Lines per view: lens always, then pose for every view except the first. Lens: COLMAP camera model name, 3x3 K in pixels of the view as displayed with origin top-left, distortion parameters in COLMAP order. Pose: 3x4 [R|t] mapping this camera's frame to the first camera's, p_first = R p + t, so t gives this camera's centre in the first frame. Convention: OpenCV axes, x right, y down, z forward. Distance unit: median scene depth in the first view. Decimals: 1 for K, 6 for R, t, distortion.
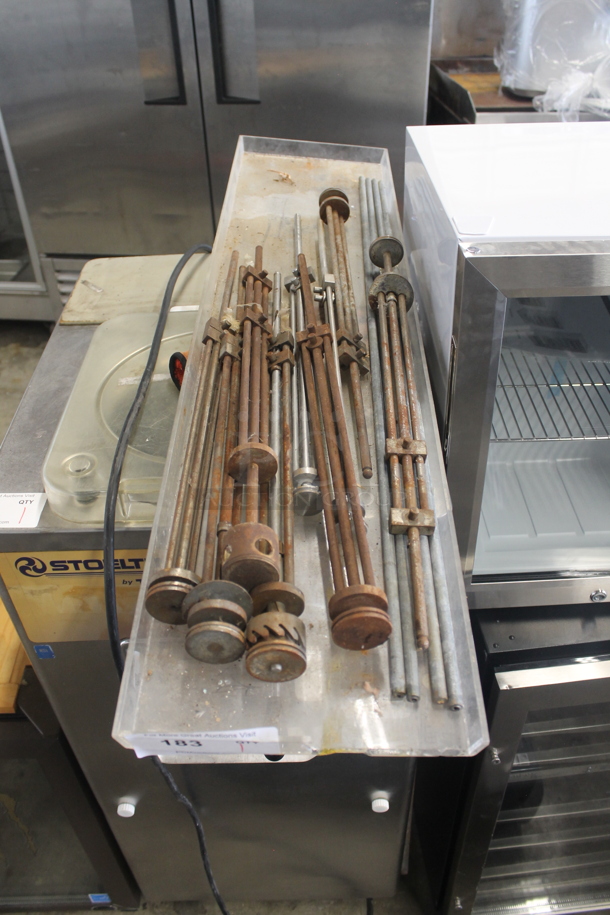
lens RADIAL K [[768.0, 0, 305.0], [0, 768.0, 457.5], [0, 0, 1]] dist [-0.190080, 0.168382]
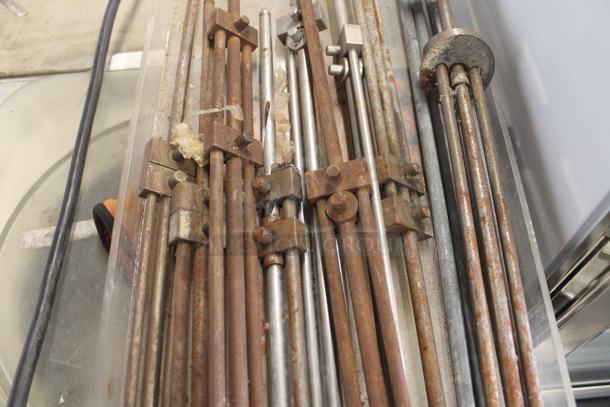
lens RADIAL K [[512.0, 0, 305.0], [0, 512.0, 203.5], [0, 0, 1]] dist [-0.190080, 0.168382]
pose [[0.999003, -0.035644, 0.026869, -0.025349], [0.024436, 0.940452, 0.339046, -0.299076], [-0.037354, -0.338052, 0.940386, 0.718574]]
